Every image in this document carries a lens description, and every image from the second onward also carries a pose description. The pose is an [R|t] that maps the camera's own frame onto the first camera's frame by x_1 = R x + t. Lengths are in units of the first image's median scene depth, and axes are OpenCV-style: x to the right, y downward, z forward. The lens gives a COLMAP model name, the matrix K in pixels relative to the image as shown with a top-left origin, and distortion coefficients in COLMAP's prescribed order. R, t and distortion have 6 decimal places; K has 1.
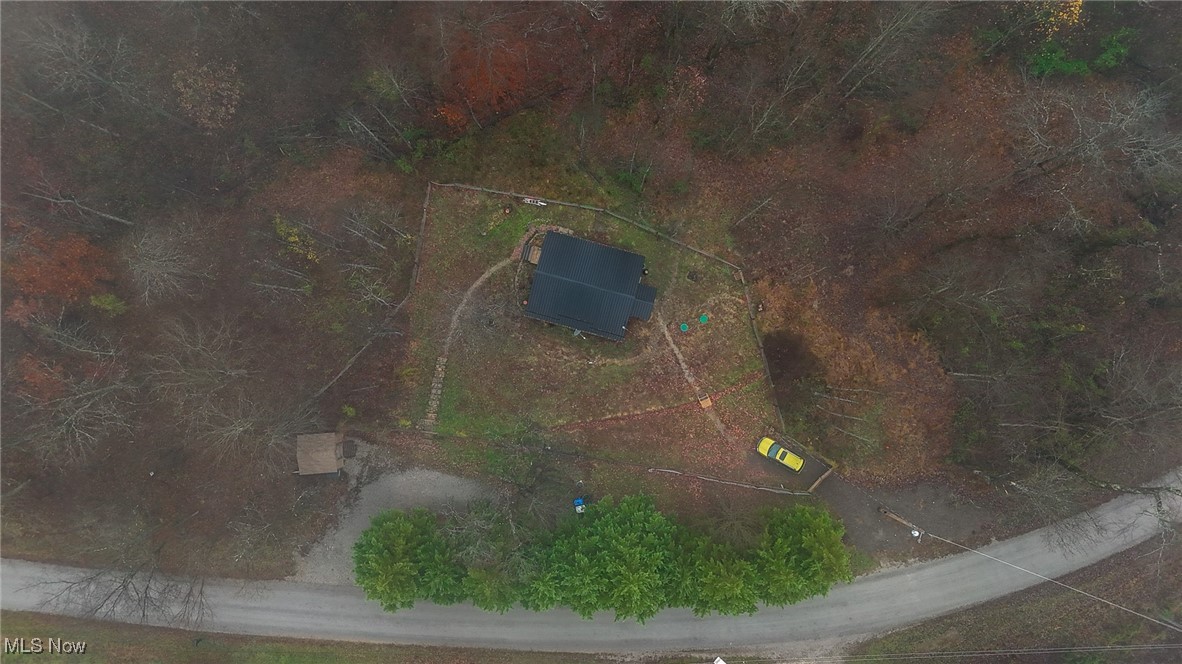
lens RADIAL K [[873.2, 0, 580.5], [0, 873.2, 331.6], [0, 0, 1]] dist [0.053791, -0.038424]
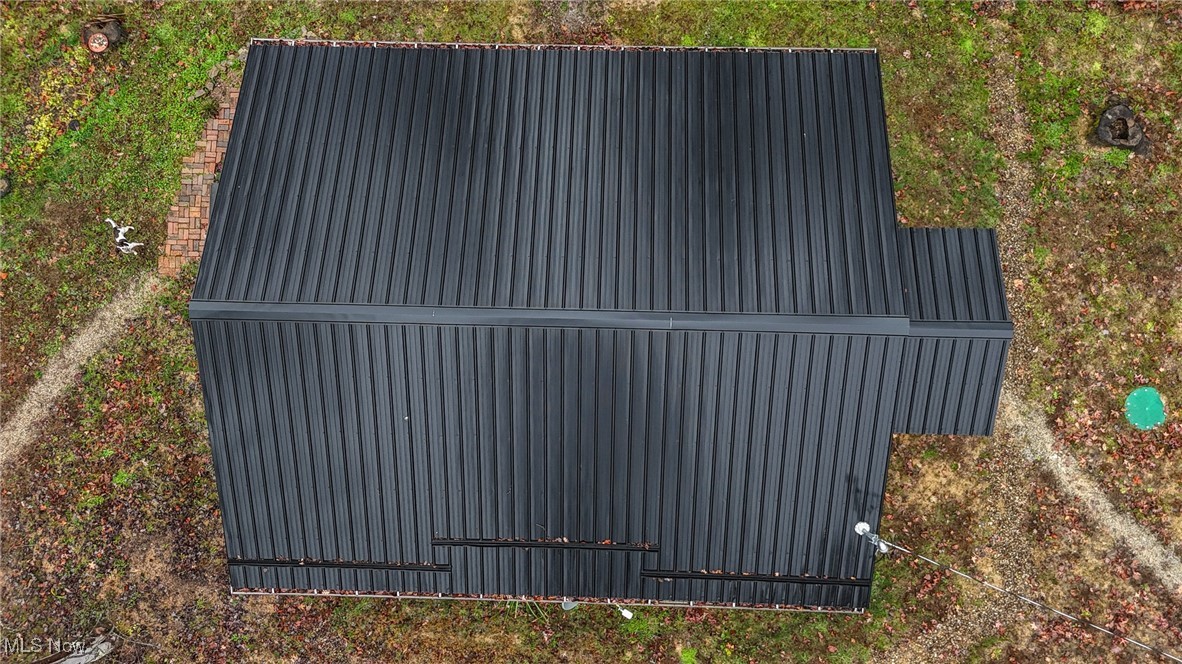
lens RADIAL K [[873.2, 0, 588.8], [0, 873.2, 335.3], [0, 0, 1]] dist [0.053791, -0.038424]
pose [[0.970895, -0.238265, -0.024352, 0.014644], [0.238241, 0.971198, -0.003925, -0.047487], [0.024586, -0.001991, 0.999696, 0.830652]]
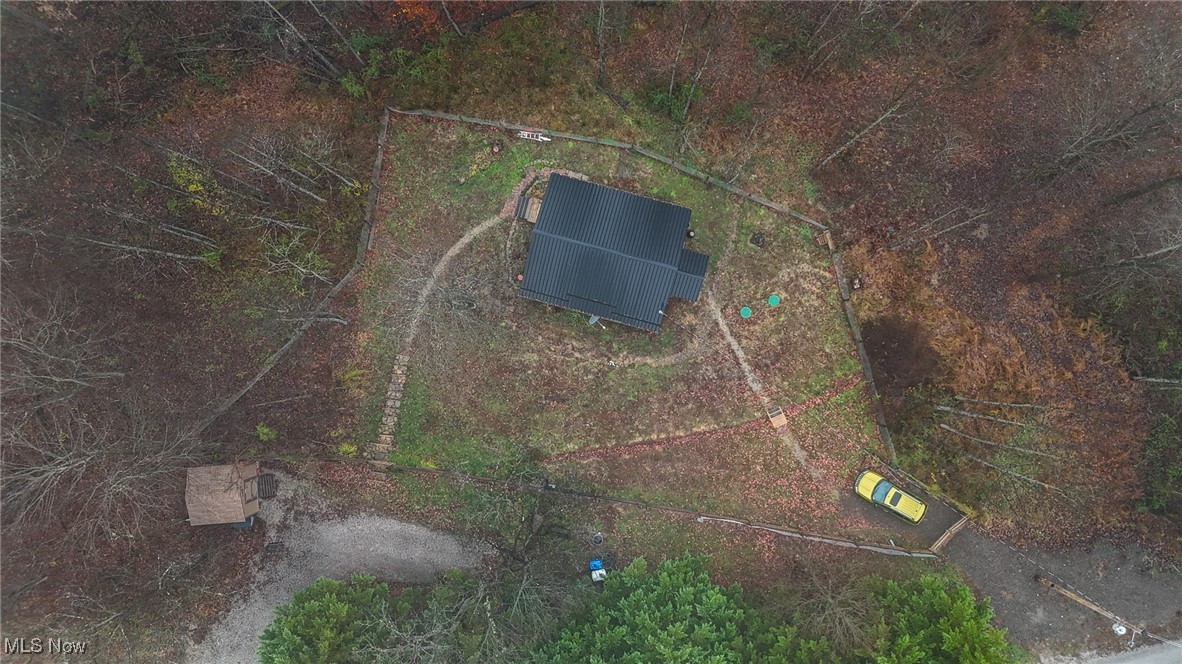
lens RADIAL K [[873.2, 0, 573.6], [0, 873.2, 336.4], [0, 0, 1]] dist [0.053791, -0.038424]
pose [[0.999653, 0.000259, -0.026355, -0.001468], [0.000118, 0.999898, 0.014298, 0.004574], [0.026356, -0.014296, 0.999550, 0.297168]]
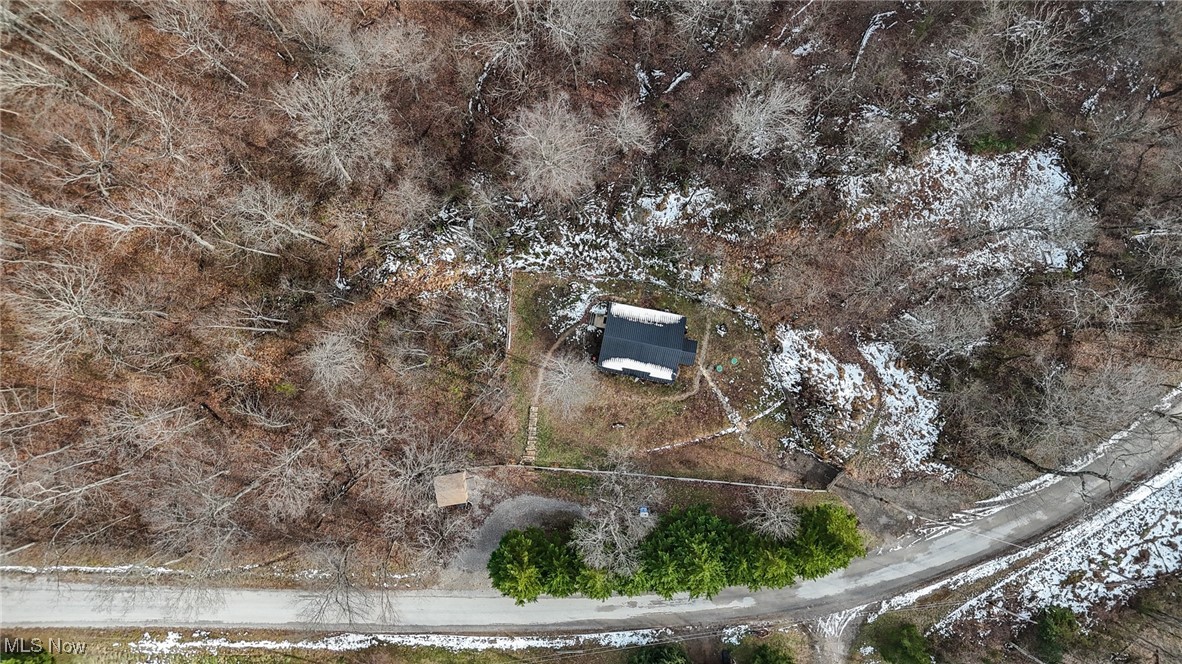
lens RADIAL K [[873.2, 0, 582.9], [0, 873.2, 336.3], [0, 0, 1]] dist [0.053791, -0.038424]
pose [[0.997059, -0.071241, 0.028259, -0.115340], [0.070819, 0.997366, 0.015671, -0.087864], [-0.029301, -0.013623, 0.999478, -0.277888]]
